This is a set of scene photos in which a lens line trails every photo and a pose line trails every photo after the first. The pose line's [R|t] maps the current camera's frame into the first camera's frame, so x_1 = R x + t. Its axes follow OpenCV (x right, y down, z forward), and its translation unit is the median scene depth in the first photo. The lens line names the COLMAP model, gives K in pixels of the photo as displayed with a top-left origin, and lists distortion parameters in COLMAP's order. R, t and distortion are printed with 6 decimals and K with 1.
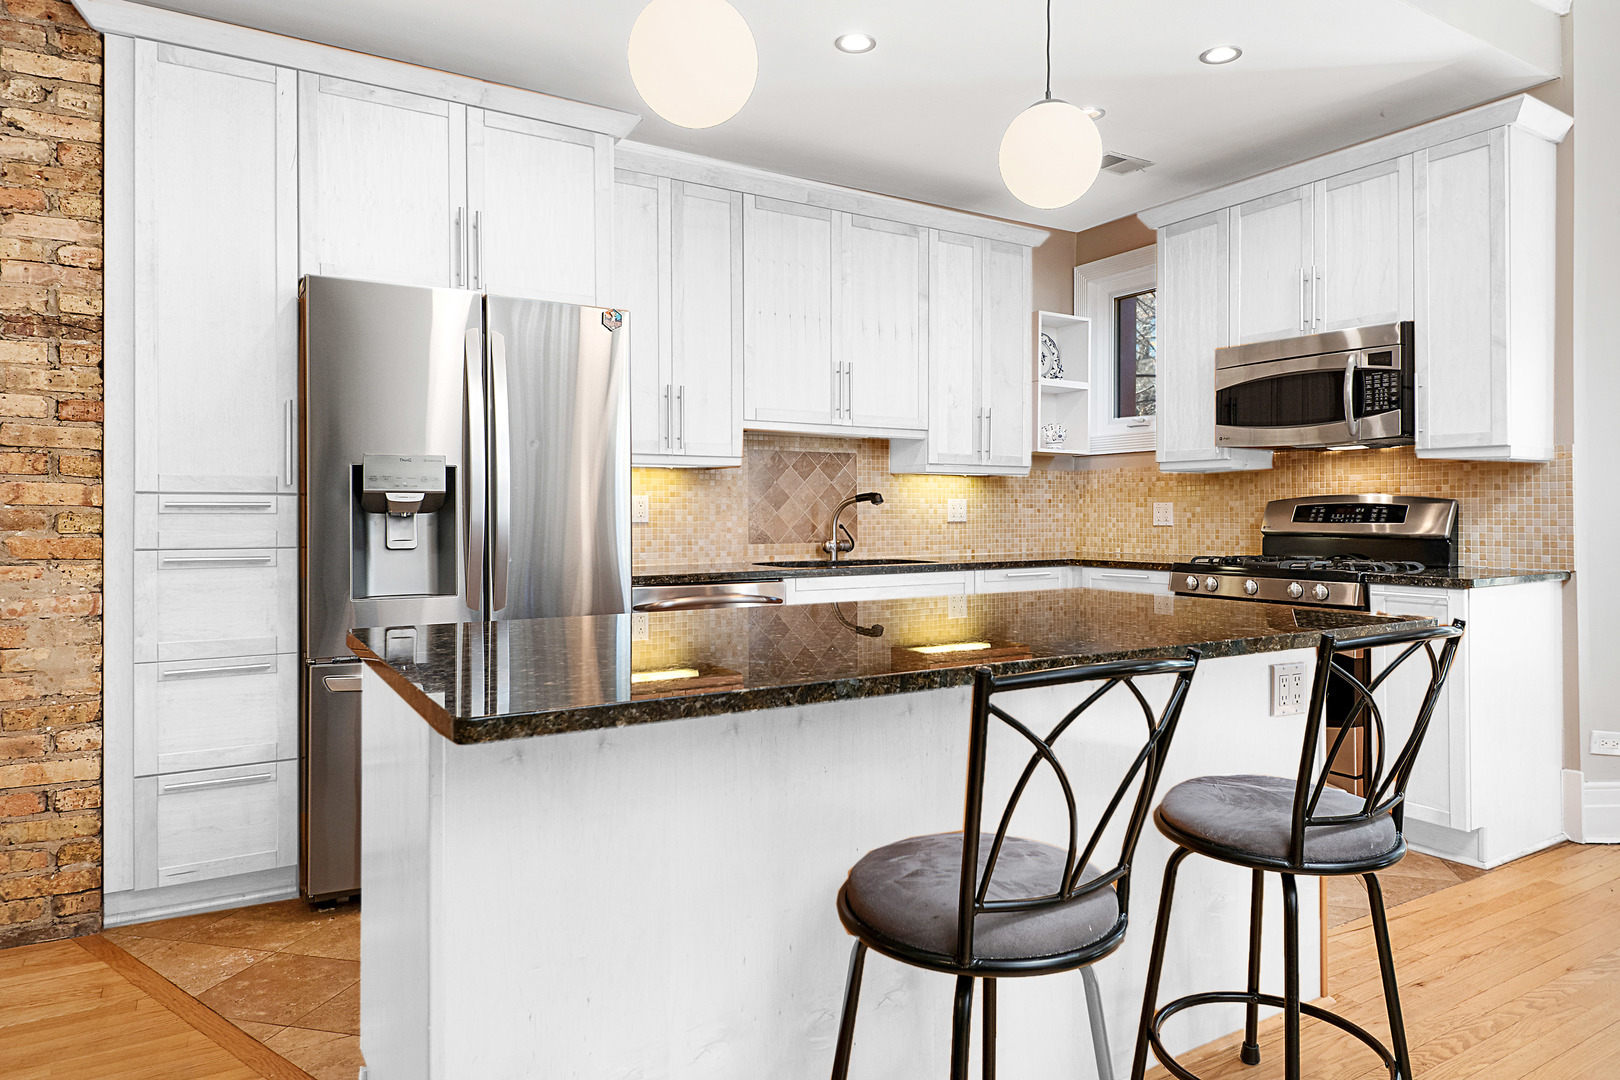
lens RADIAL K [[984.6, 0, 819.5], [0, 984.6, 504.7], [0, 0, 1]] dist [-0.003566, -0.000806]
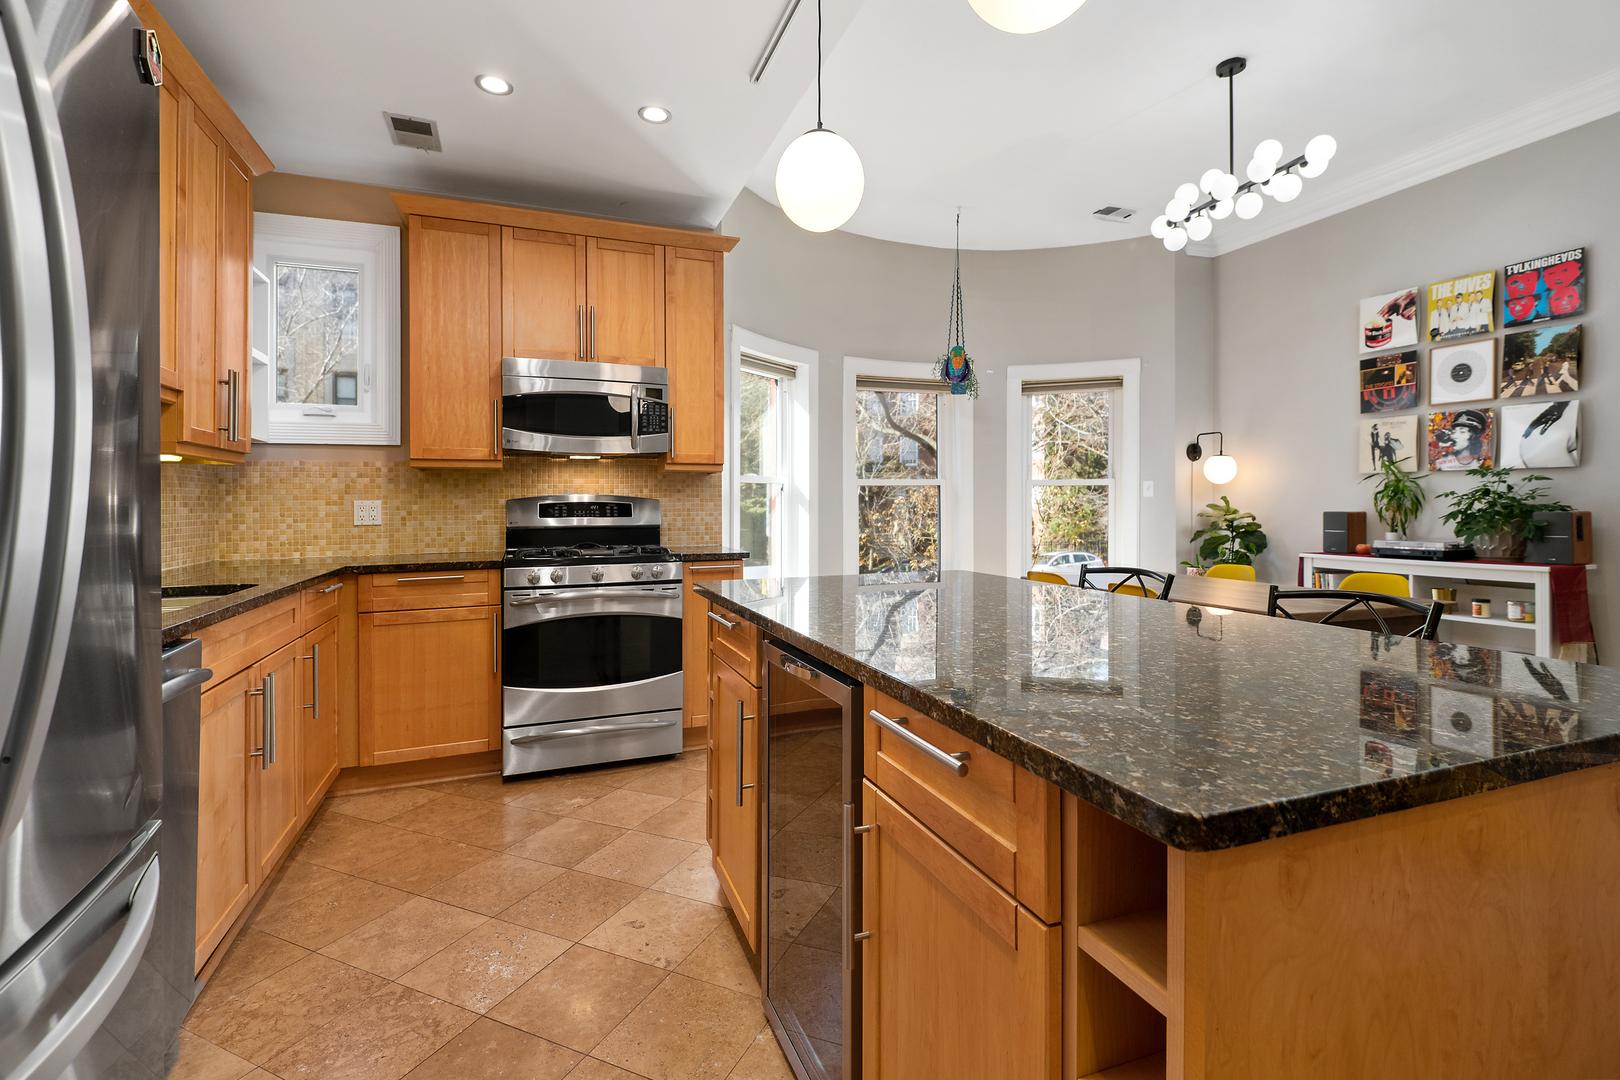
lens RADIAL K [[798.6, 0, 779.3], [0, 798.6, 500.8], [0, 0, 1]] dist [0.002712, -0.016884]
pose [[0.160030, 0.000954, 0.987112, -0.399471], [-0.002205, 0.999997, -0.000608, -0.002798], [-0.987110, -0.002079, 0.160032, 0.569454]]
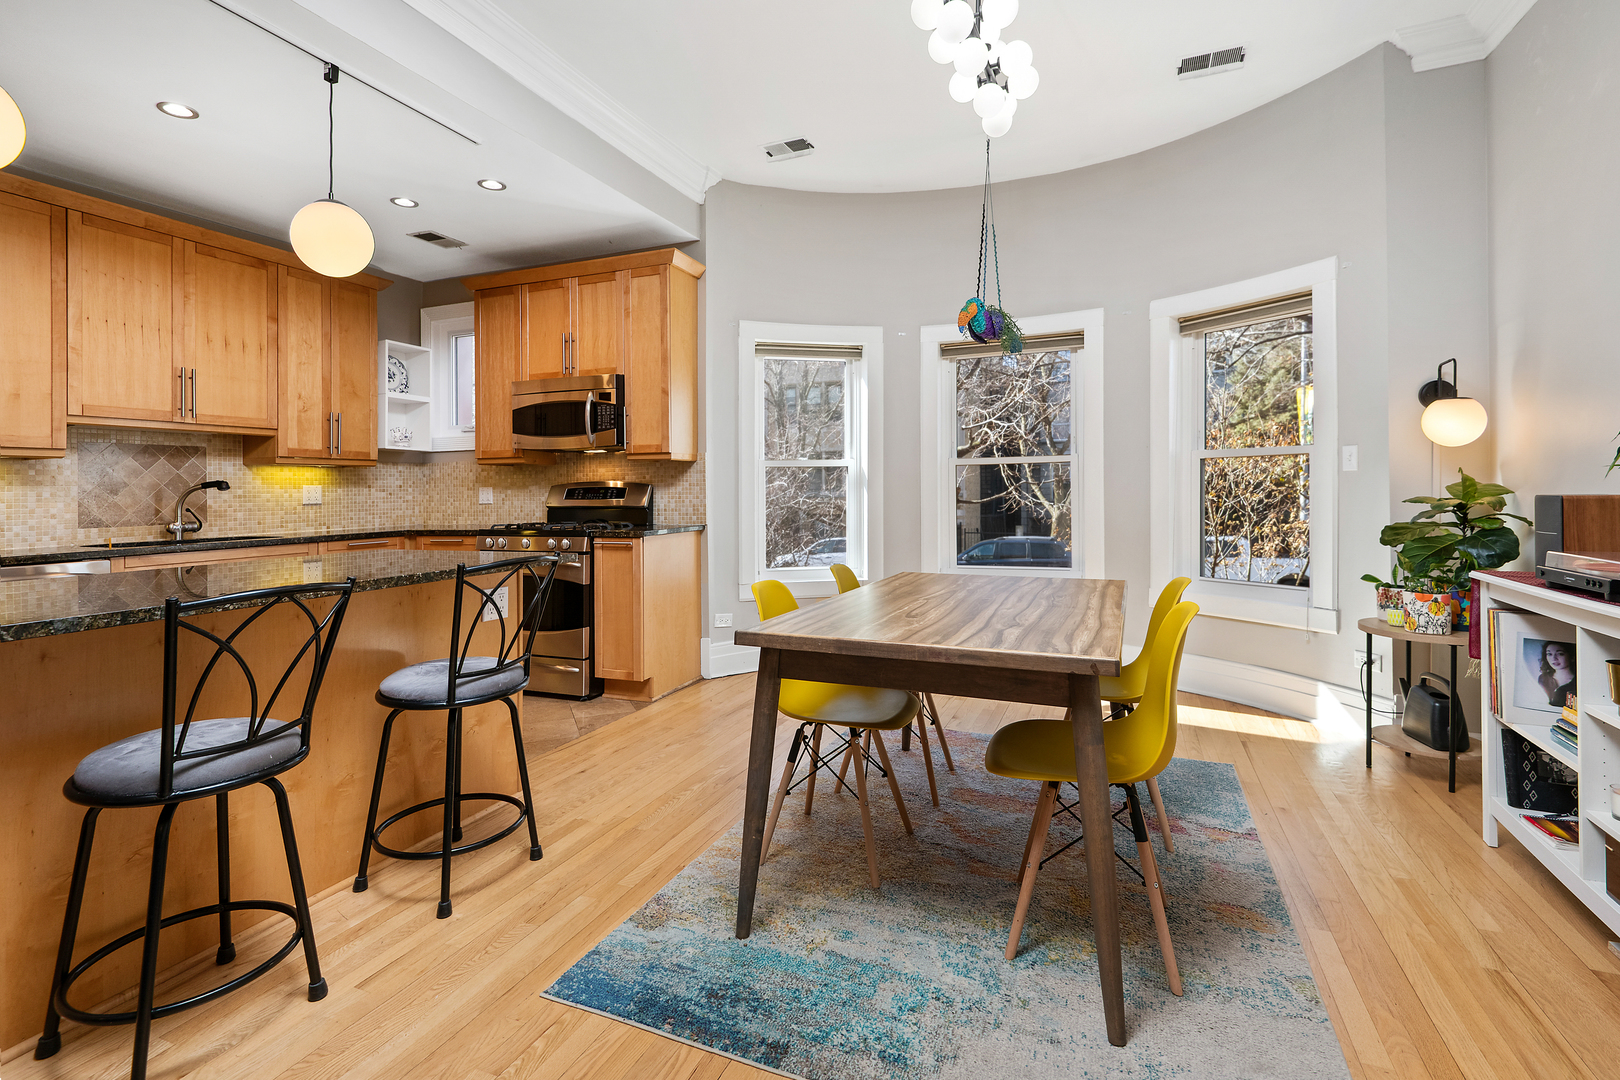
lens RADIAL K [[776.4, 0, 817.0], [0, 776.4, 481.1], [0, 0, 1]] dist [-0.004700, -0.001378]
pose [[0.802166, -0.003752, 0.597089, 0.081453], [0.008582, 0.999949, -0.005246, -0.000841], [-0.597039, 0.009332, 0.802158, -0.185057]]
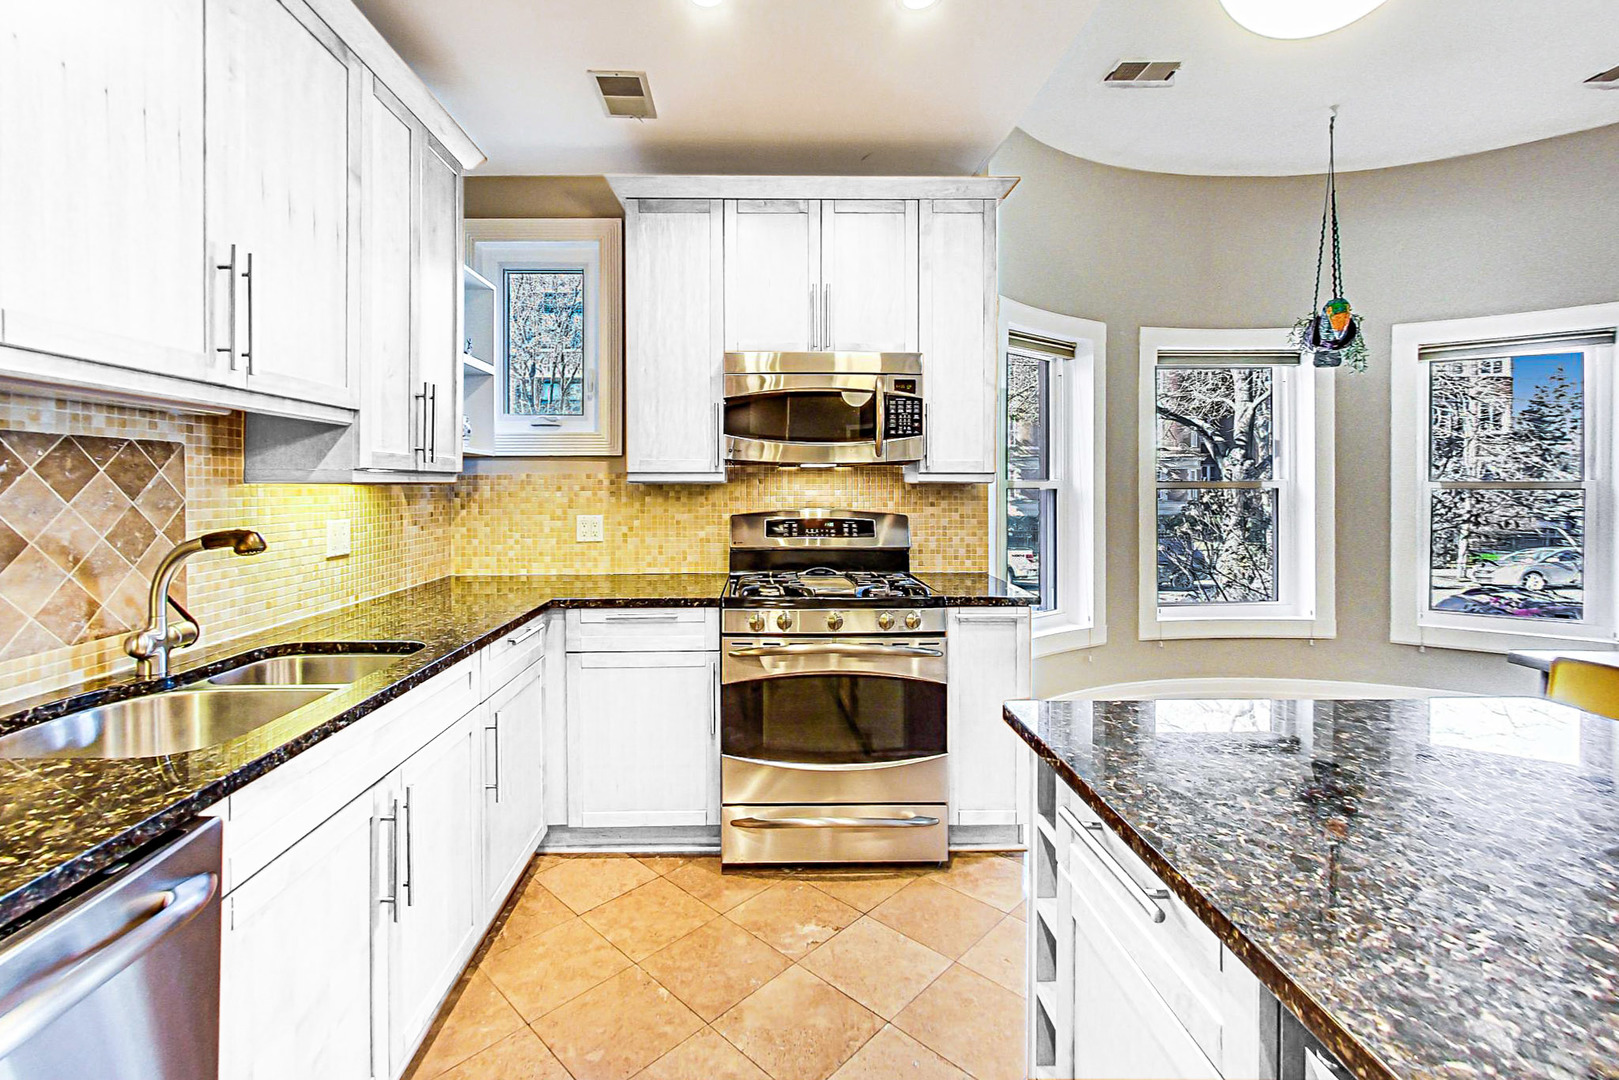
lens RADIAL K [[694.3, 0, 714.5], [0, 694.3, 479.2], [0, 0, 1]] dist [0.000631, -0.000207]
pose [[0.511425, 0.002951, 0.859323, -0.149157], [-0.004762, 0.999988, -0.000600, -0.040391], [-0.859315, -0.003785, 0.511433, 0.683859]]
